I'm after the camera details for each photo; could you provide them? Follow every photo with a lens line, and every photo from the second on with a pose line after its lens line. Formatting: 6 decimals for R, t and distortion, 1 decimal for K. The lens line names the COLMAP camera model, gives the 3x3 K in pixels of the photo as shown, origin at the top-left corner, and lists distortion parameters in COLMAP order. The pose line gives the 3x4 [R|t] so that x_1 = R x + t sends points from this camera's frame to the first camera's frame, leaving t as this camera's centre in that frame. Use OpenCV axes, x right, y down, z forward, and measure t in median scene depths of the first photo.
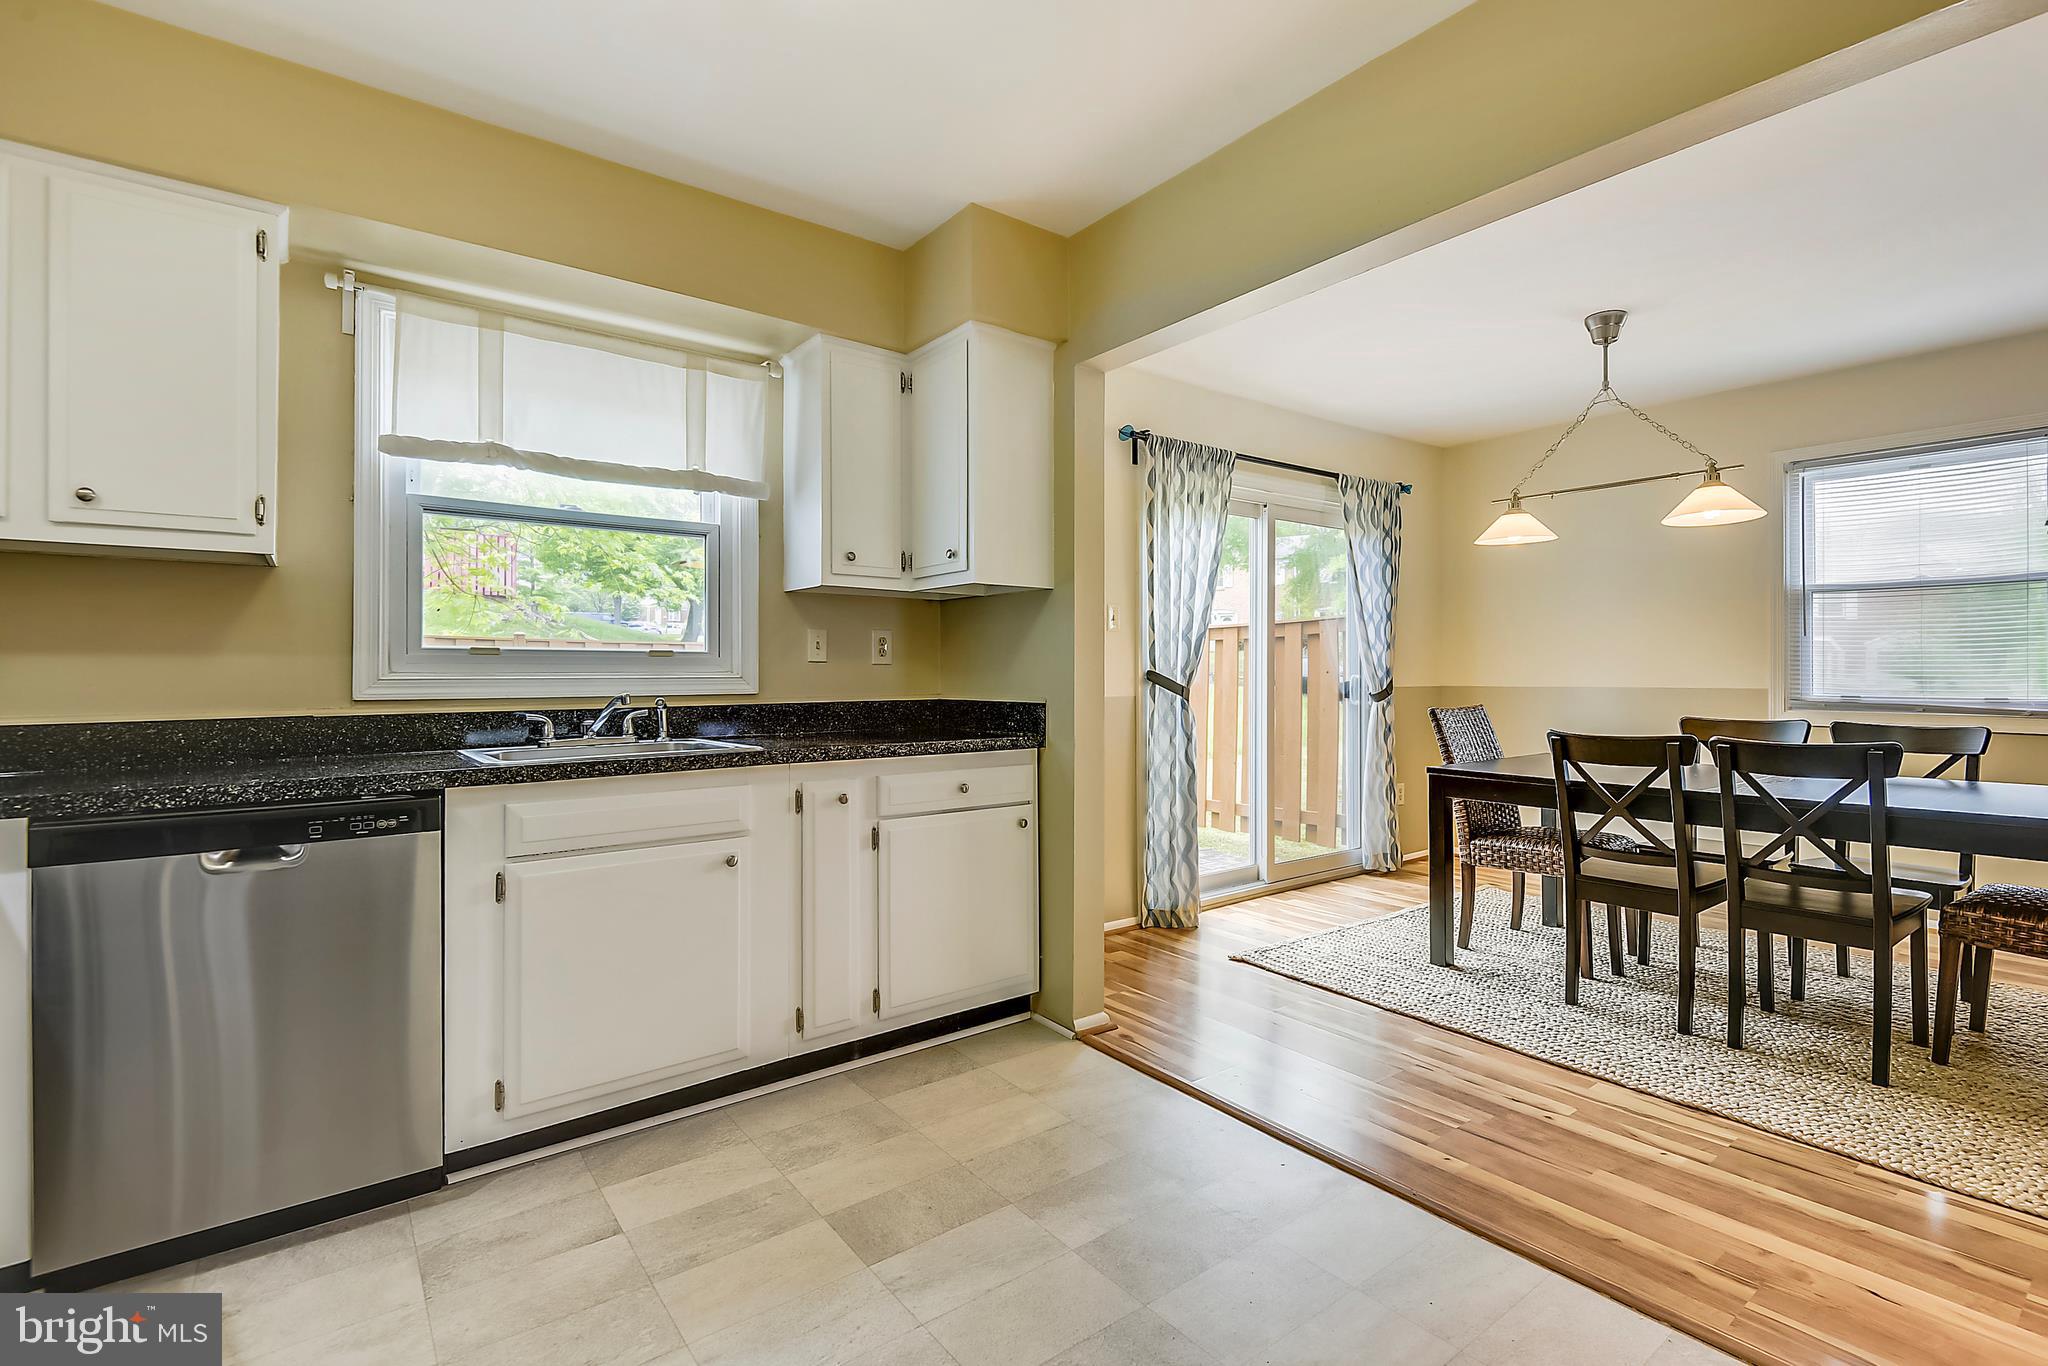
lens RADIAL K [[938.0, 0, 1041.6], [0, 938.0, 672.8], [0, 0, 1]] dist [0.015320, -0.006723]
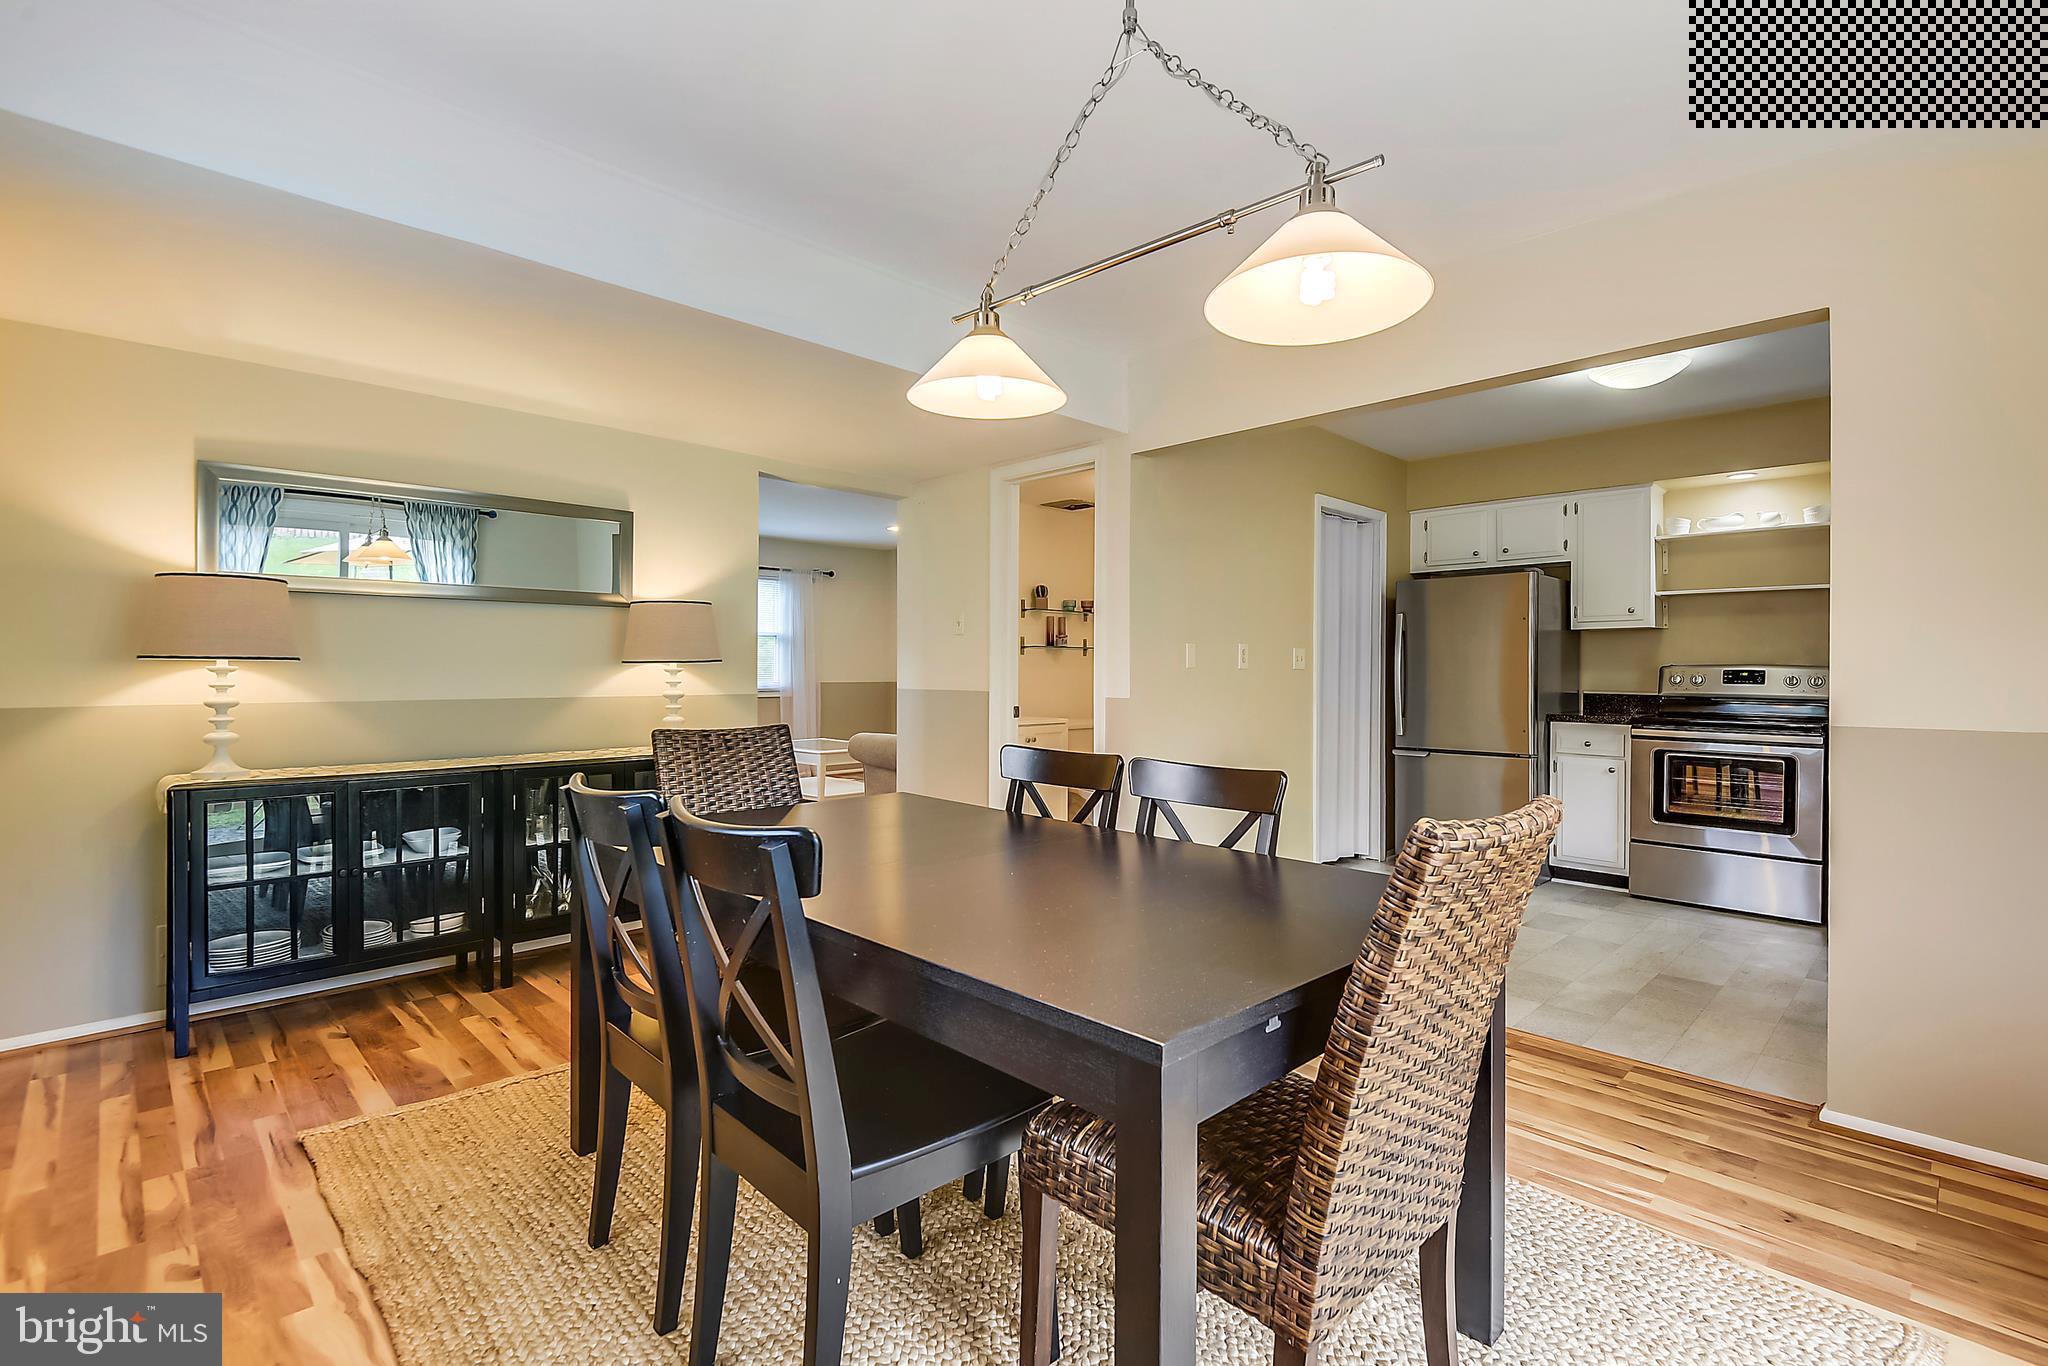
lens RADIAL K [[938.0, 0, 1048.6], [0, 938.0, 660.4], [0, 0, 1]] dist [0.015320, -0.006723]
pose [[-0.991461, -0.004816, -0.130316, 0.855173], [-0.003596, 0.999948, -0.009591, -0.008640], [0.130356, -0.009040, -0.991426, 1.763884]]
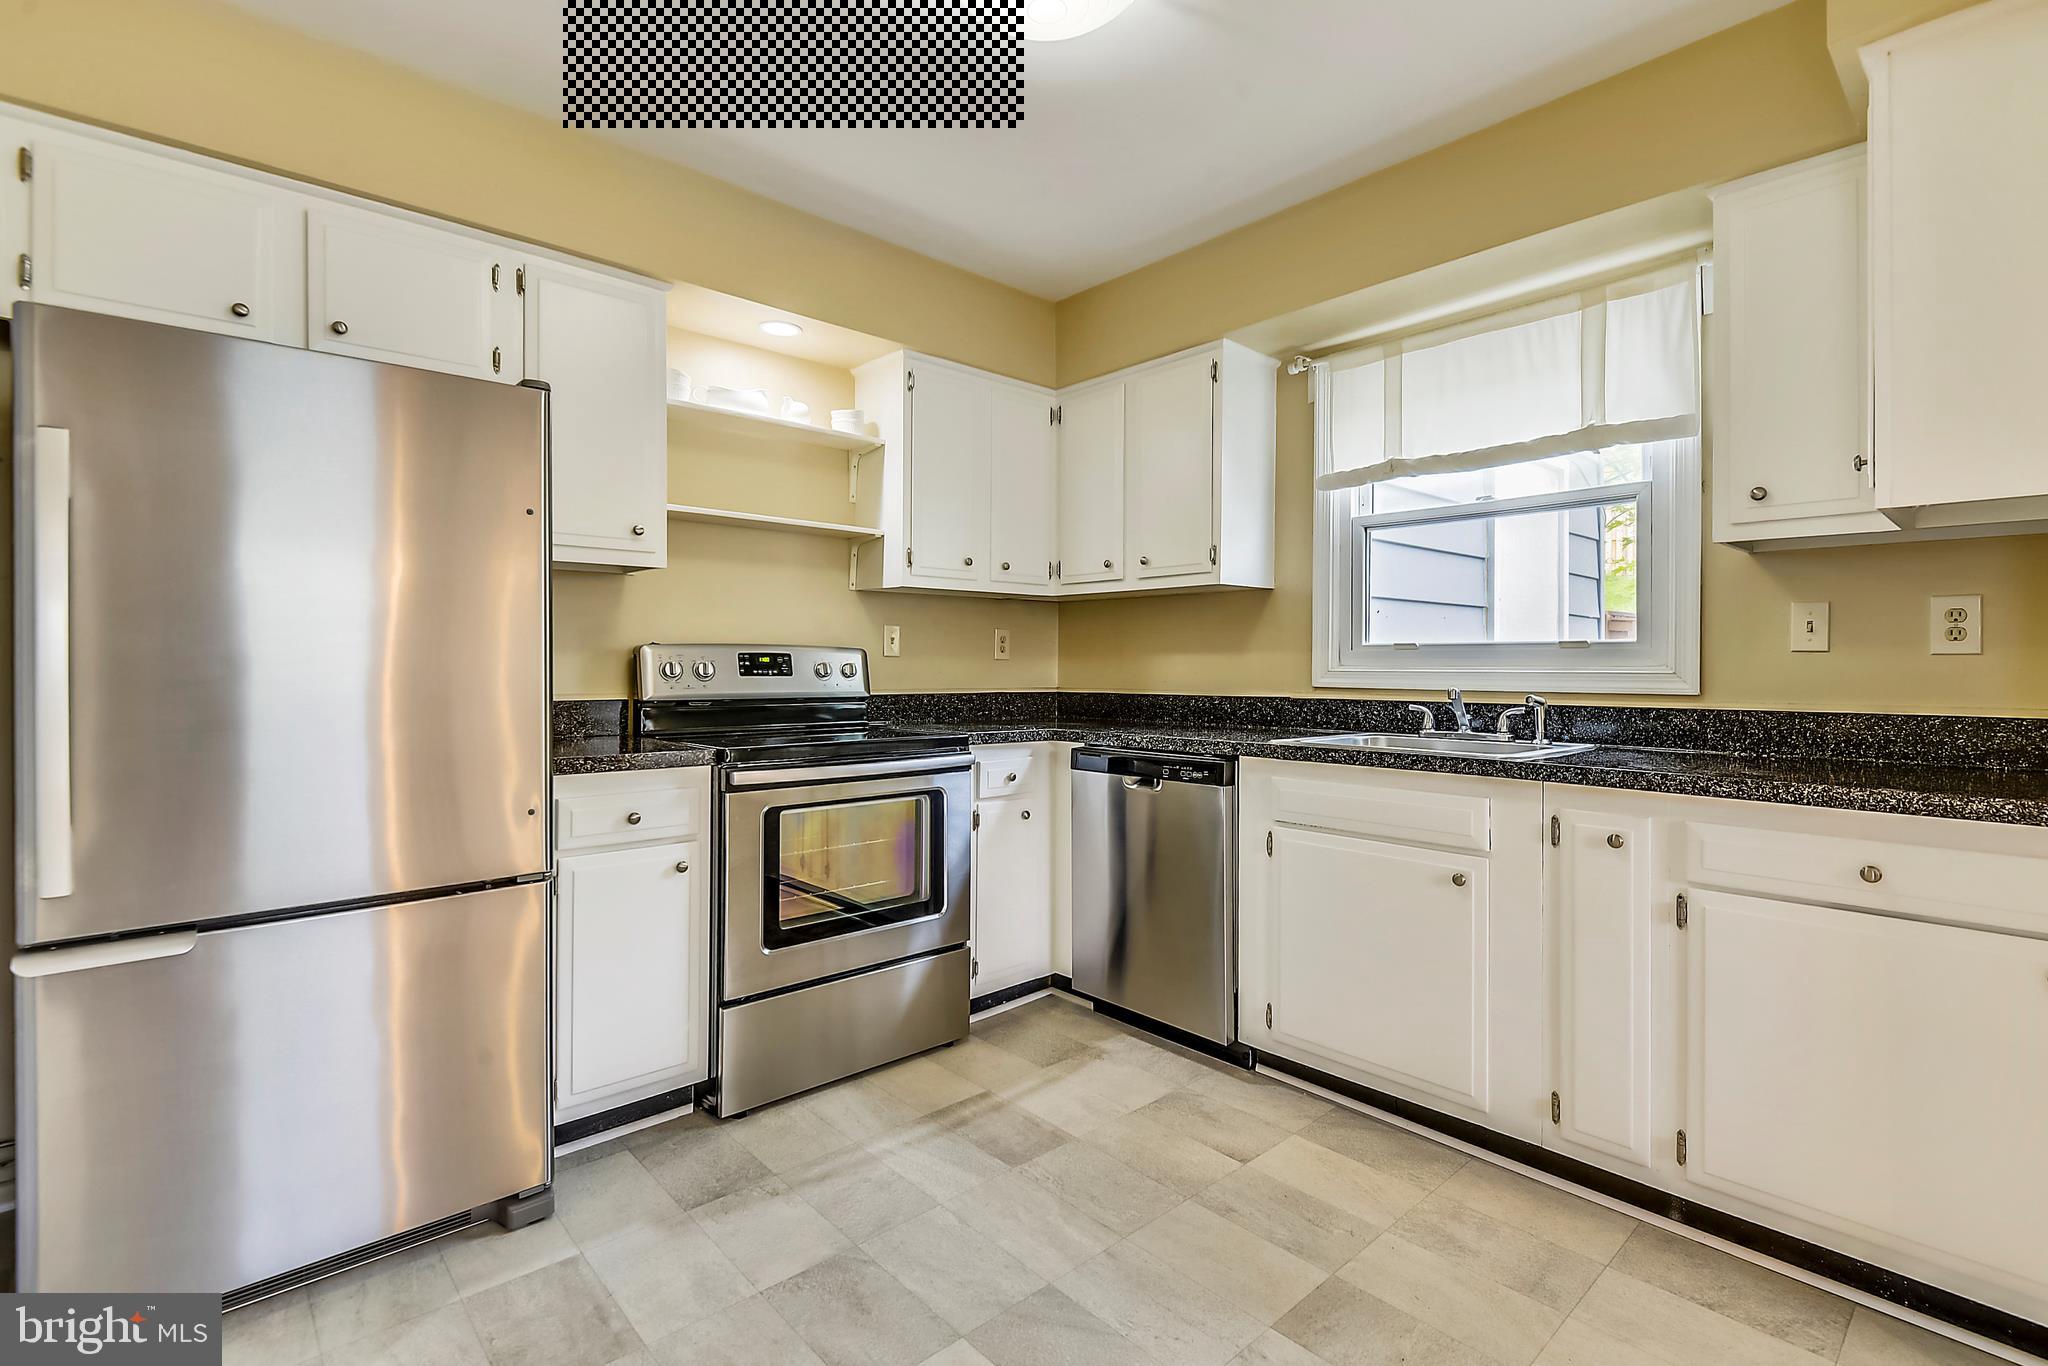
lens RADIAL K [[938.0, 0, 1042.4], [0, 938.0, 665.7], [0, 0, 1]] dist [0.015320, -0.006723]
pose [[0.082483, 0.005035, -0.996580, 0.436892], [-0.002744, 0.999985, 0.004825, -0.003821], [0.996589, 0.002336, 0.082495, 0.446005]]
